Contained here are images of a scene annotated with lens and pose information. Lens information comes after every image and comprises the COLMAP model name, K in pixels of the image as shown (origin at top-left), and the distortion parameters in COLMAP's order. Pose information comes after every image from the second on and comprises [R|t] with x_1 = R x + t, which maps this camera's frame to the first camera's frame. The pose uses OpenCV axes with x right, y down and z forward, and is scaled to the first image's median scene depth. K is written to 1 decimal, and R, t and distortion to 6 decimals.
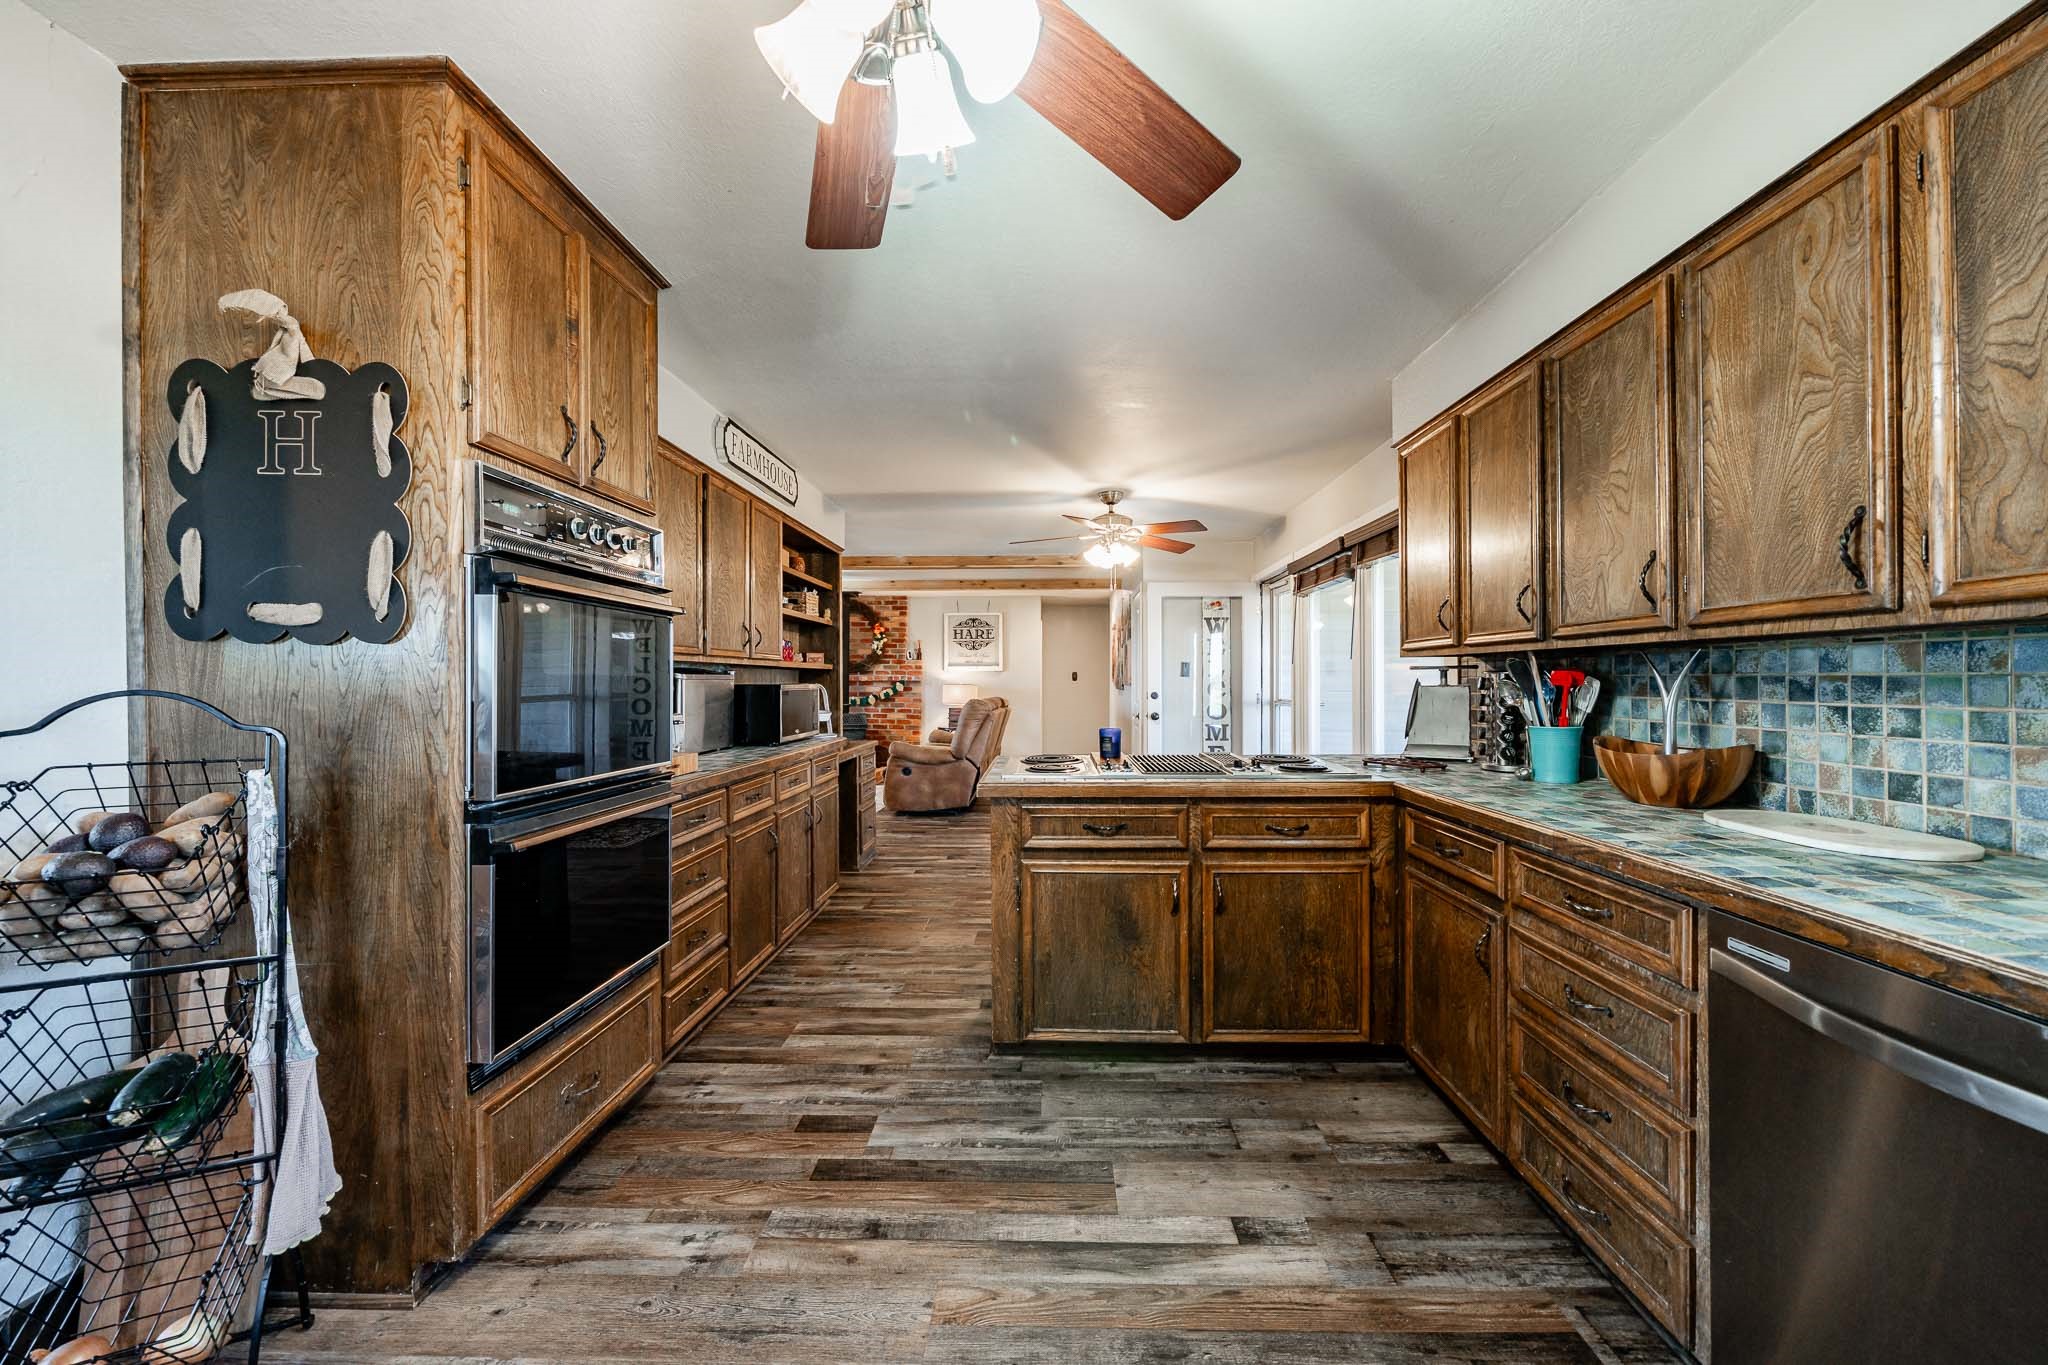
lens RADIAL K [[716.8, 0, 1034.6], [0, 716.8, 683.2], [0, 0, 1]] dist [-0.001250, -0.000209]
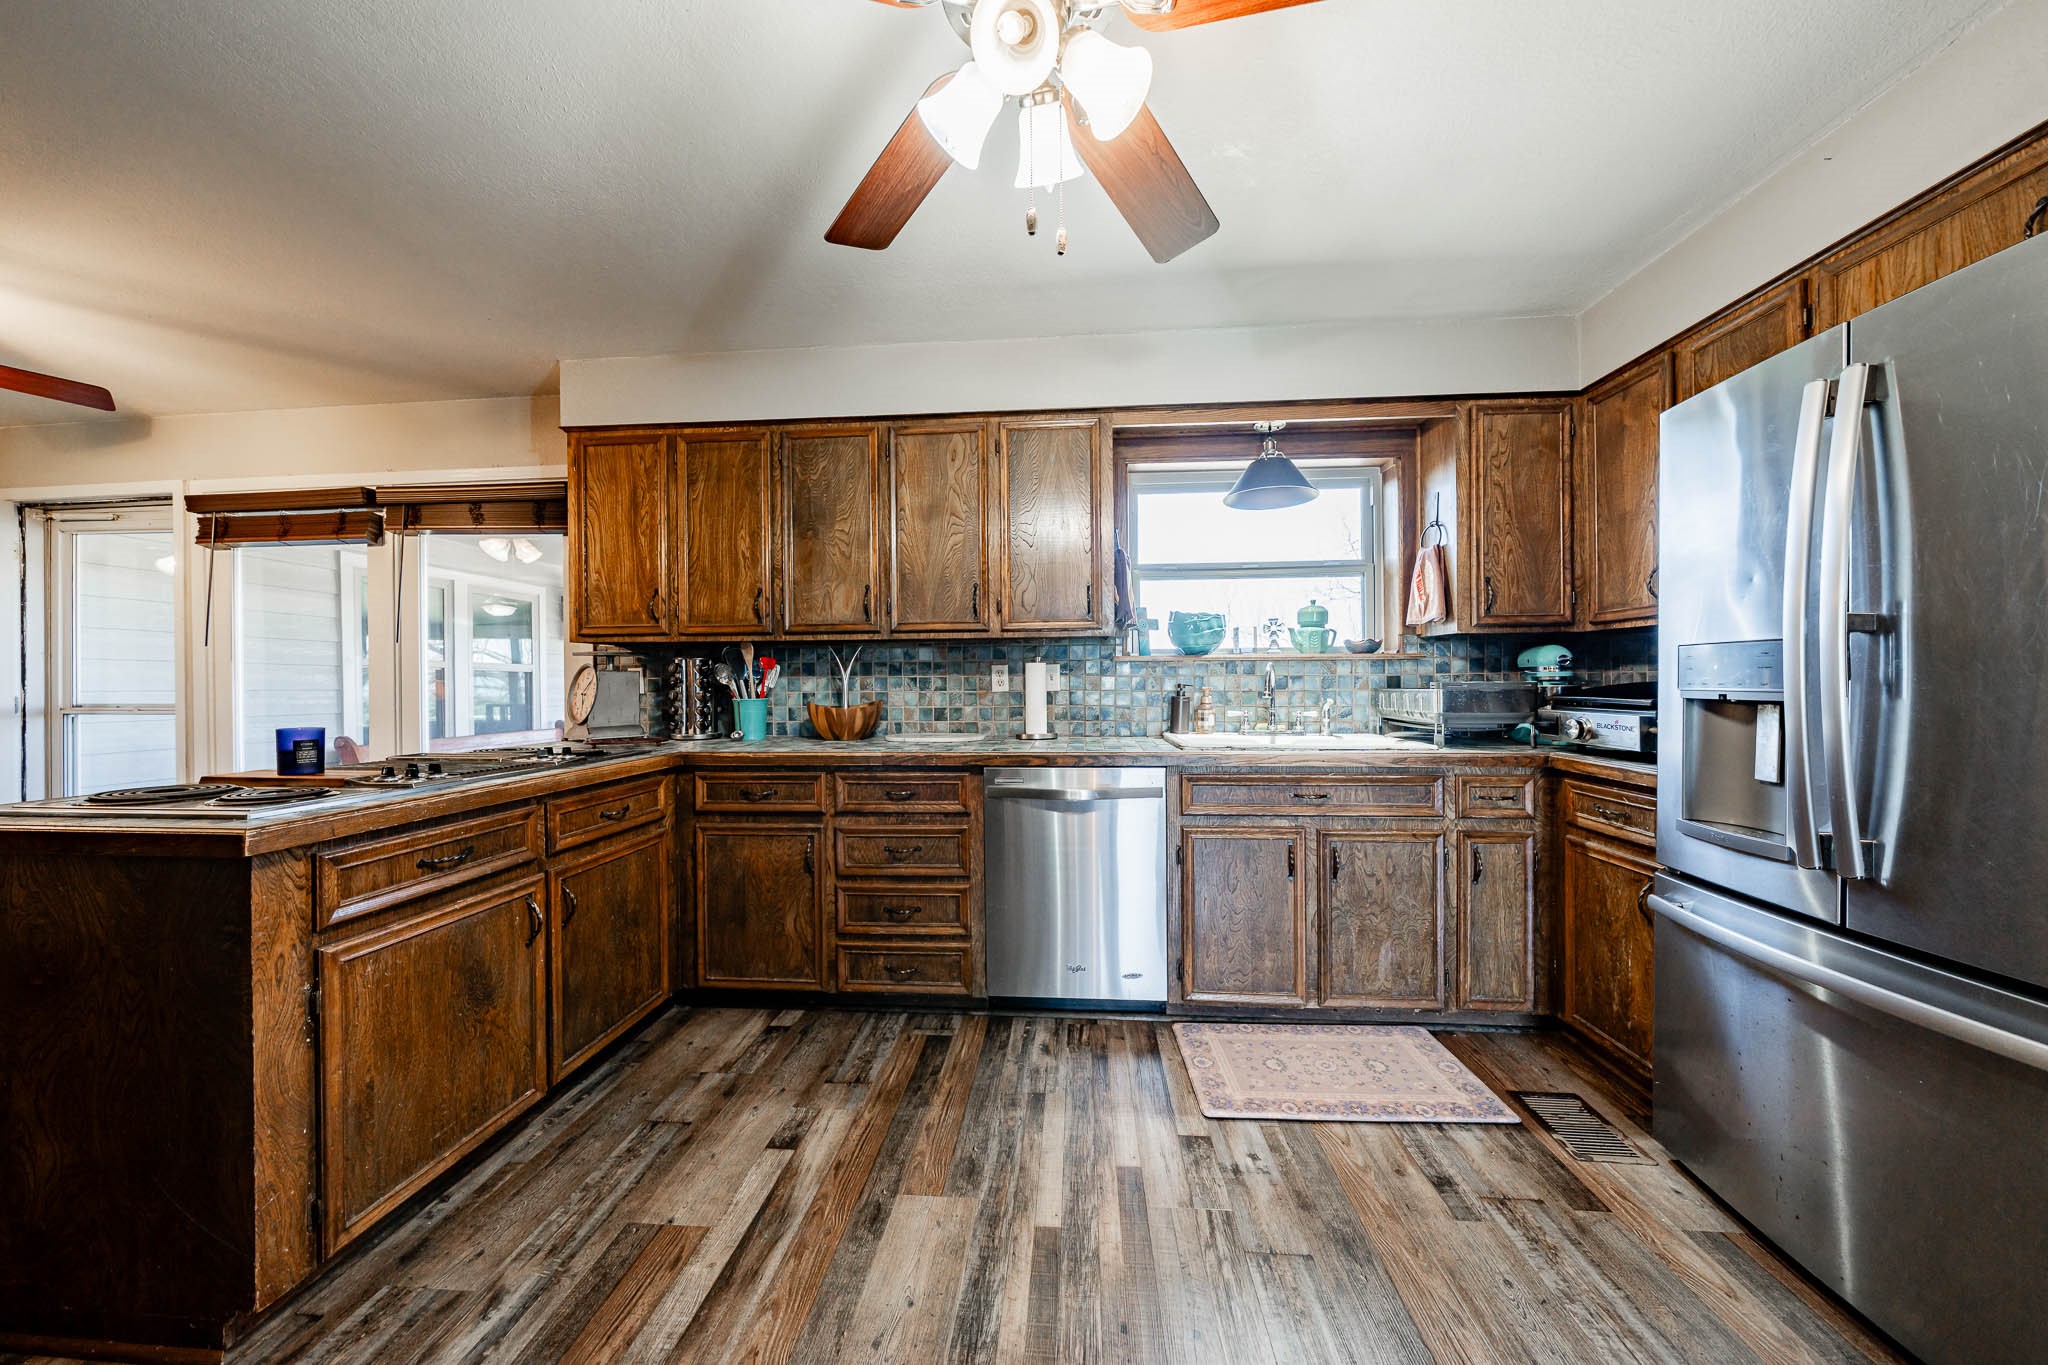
lens RADIAL K [[716.8, 0, 1034.6], [0, 716.8, 683.2], [0, 0, 1]] dist [-0.001250, -0.000209]
pose [[0.038154, 0.003823, 0.999265, -0.750842], [0.012733, 0.999910, -0.004312, 0.053698], [-0.999191, 0.012888, 0.038102, 0.518617]]
